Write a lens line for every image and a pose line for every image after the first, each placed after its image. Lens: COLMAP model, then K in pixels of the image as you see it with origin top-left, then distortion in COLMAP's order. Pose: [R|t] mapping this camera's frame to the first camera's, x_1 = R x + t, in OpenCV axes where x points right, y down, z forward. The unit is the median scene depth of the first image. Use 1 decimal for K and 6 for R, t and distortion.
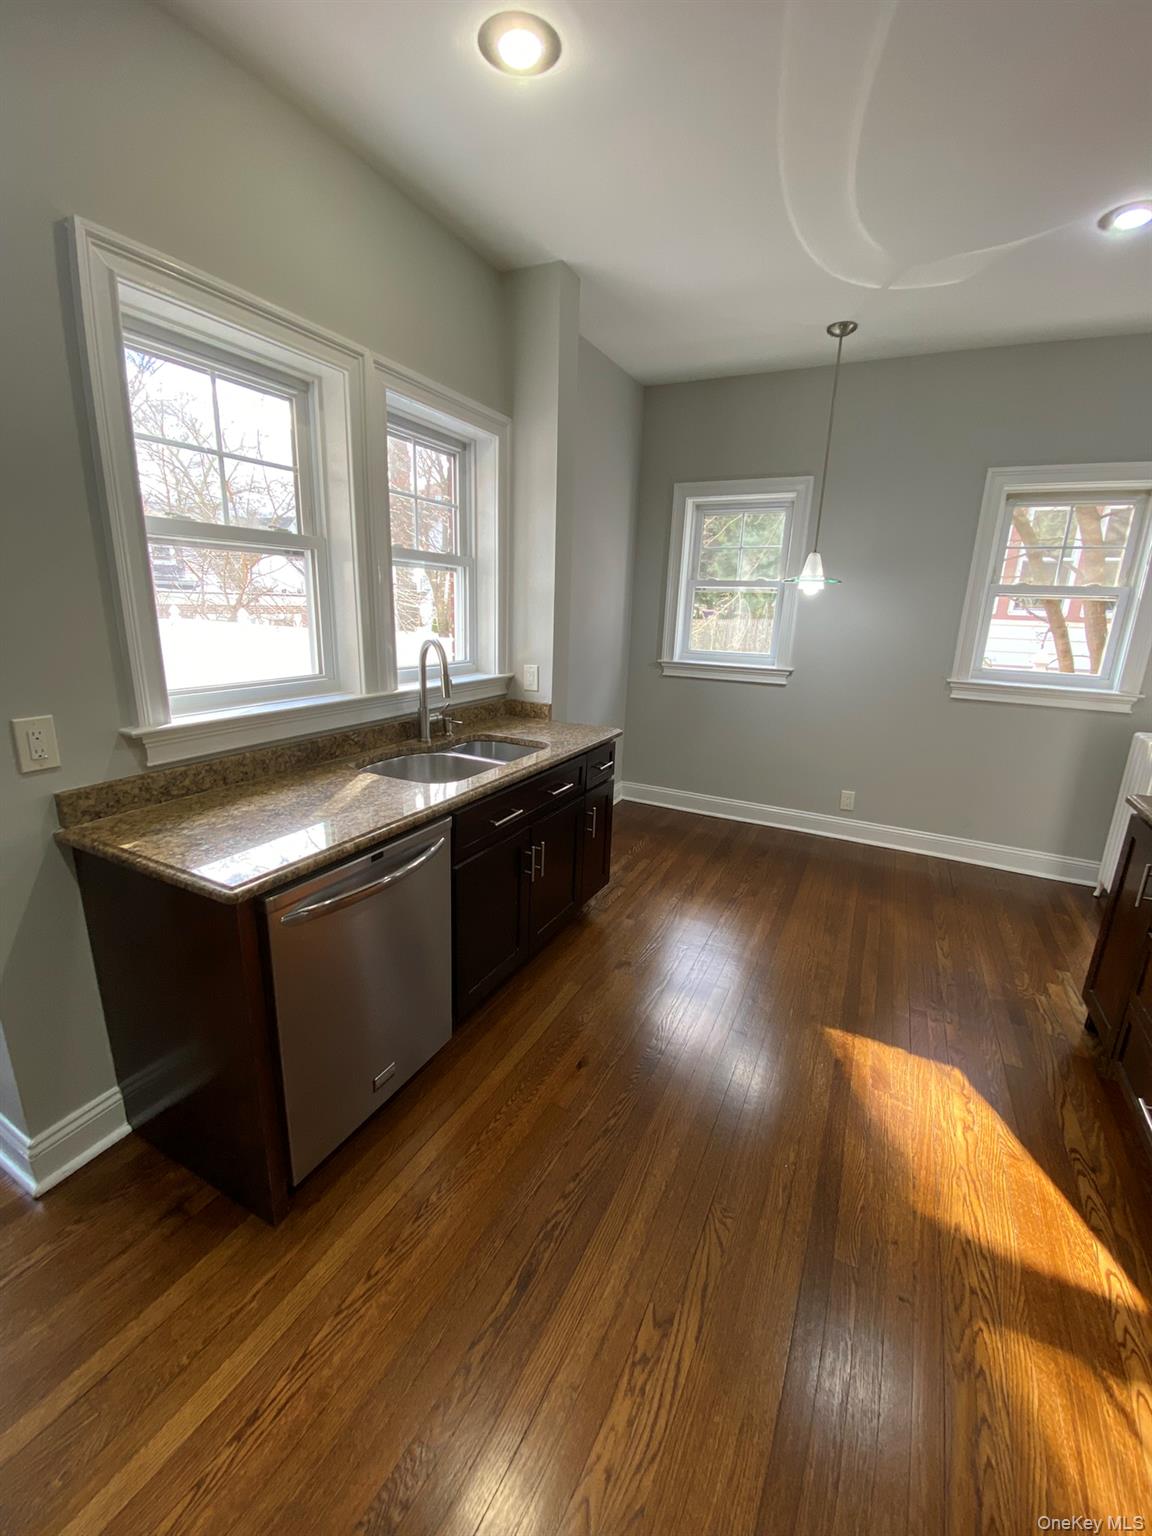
lens RADIAL K [[616.5, 0, 582.1], [0, 616.5, 765.1], [0, 0, 1]] dist [0.000580, -0.011013]
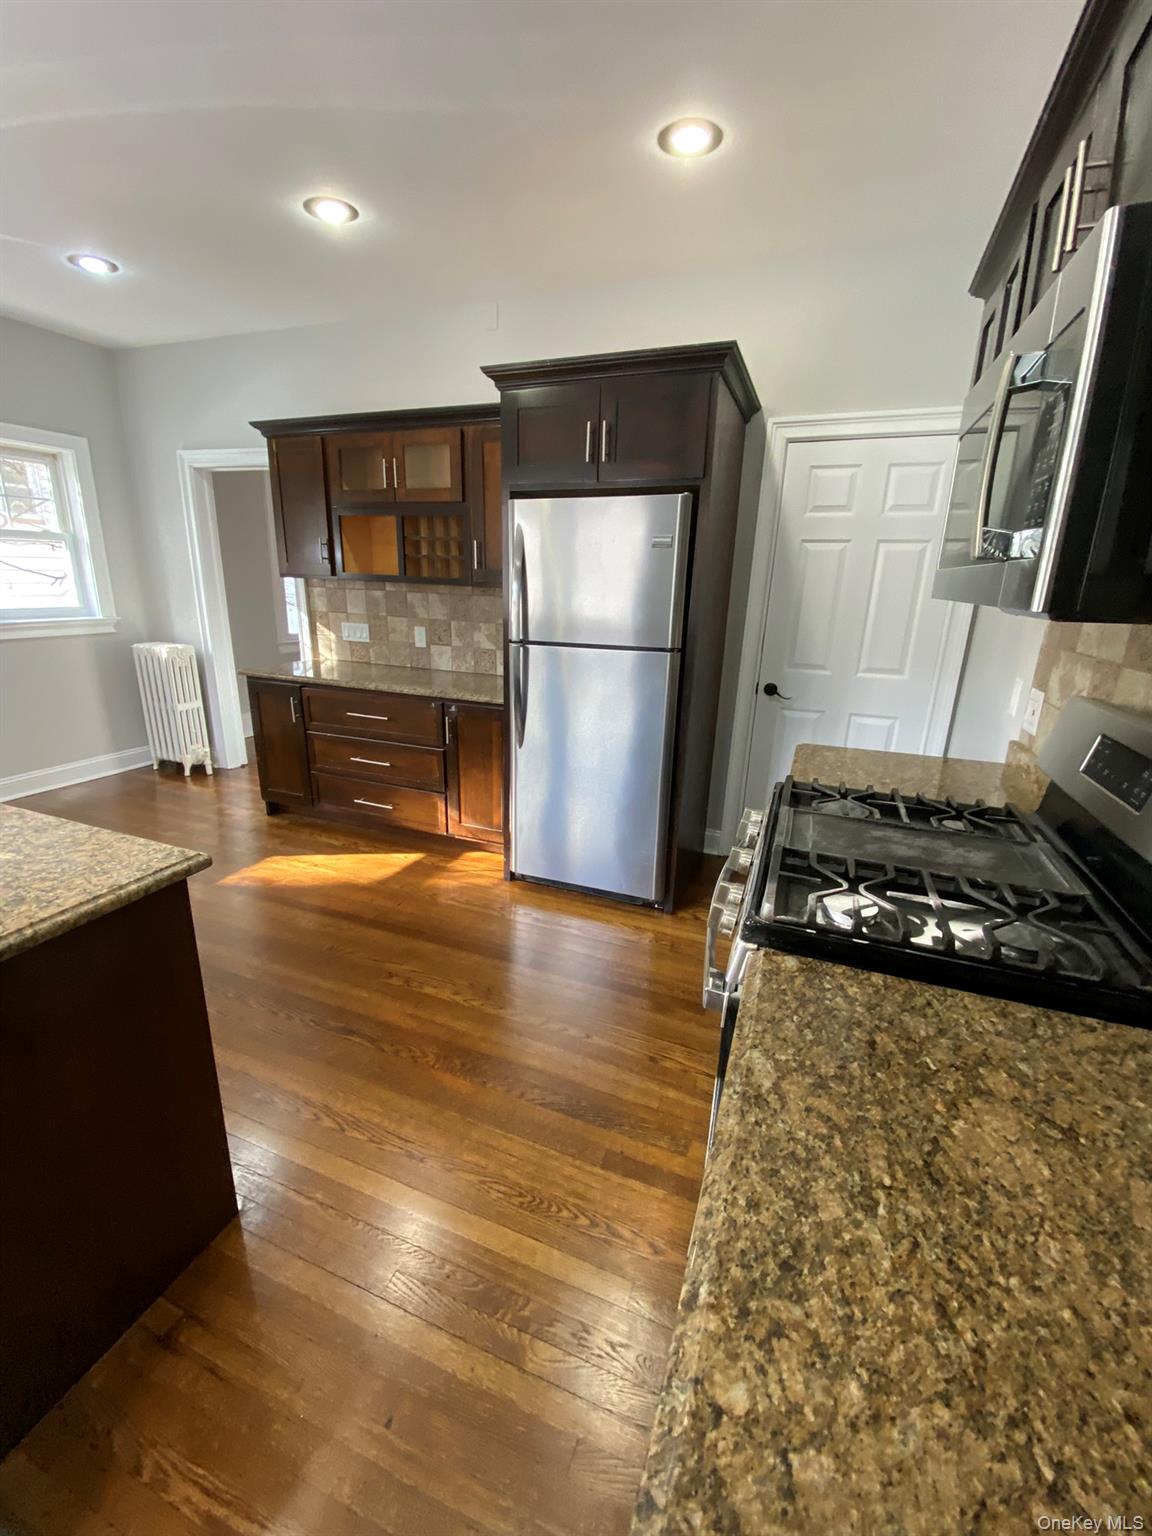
lens RADIAL K [[625.0, 0, 580.0], [0, 625.0, 764.4], [0, 0, 1]] dist [0.033738, -0.028316]
pose [[-0.108953, -0.308630, 0.944922, -0.938039], [0.212043, 0.921486, 0.325425, -0.080101], [-0.971168, 0.235820, -0.034956, 0.249544]]
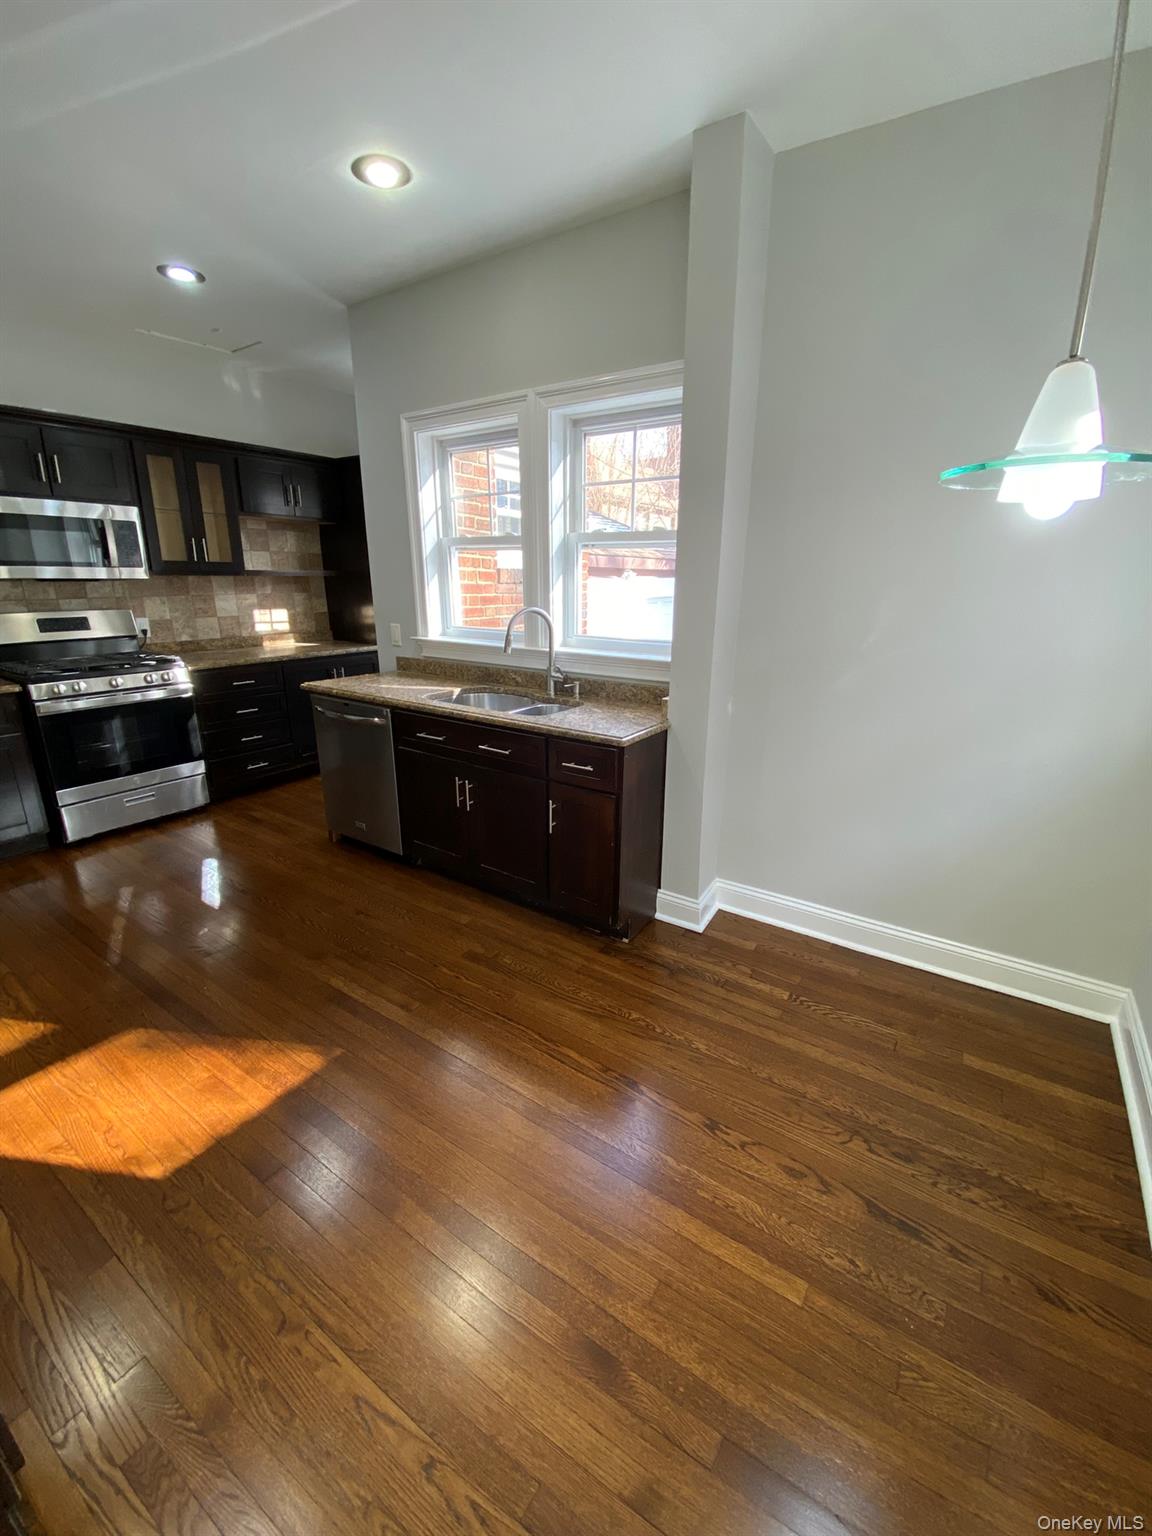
lens RADIAL K [[625.0, 0, 580.0], [0, 625.0, 764.4], [0, 0, 1]] dist [0.033738, -0.028316]
pose [[-0.124020, 0.254666, -0.959043, 1.189224], [-0.265941, 0.922616, 0.279383, -0.335203], [0.955978, 0.289699, -0.046697, 1.419514]]
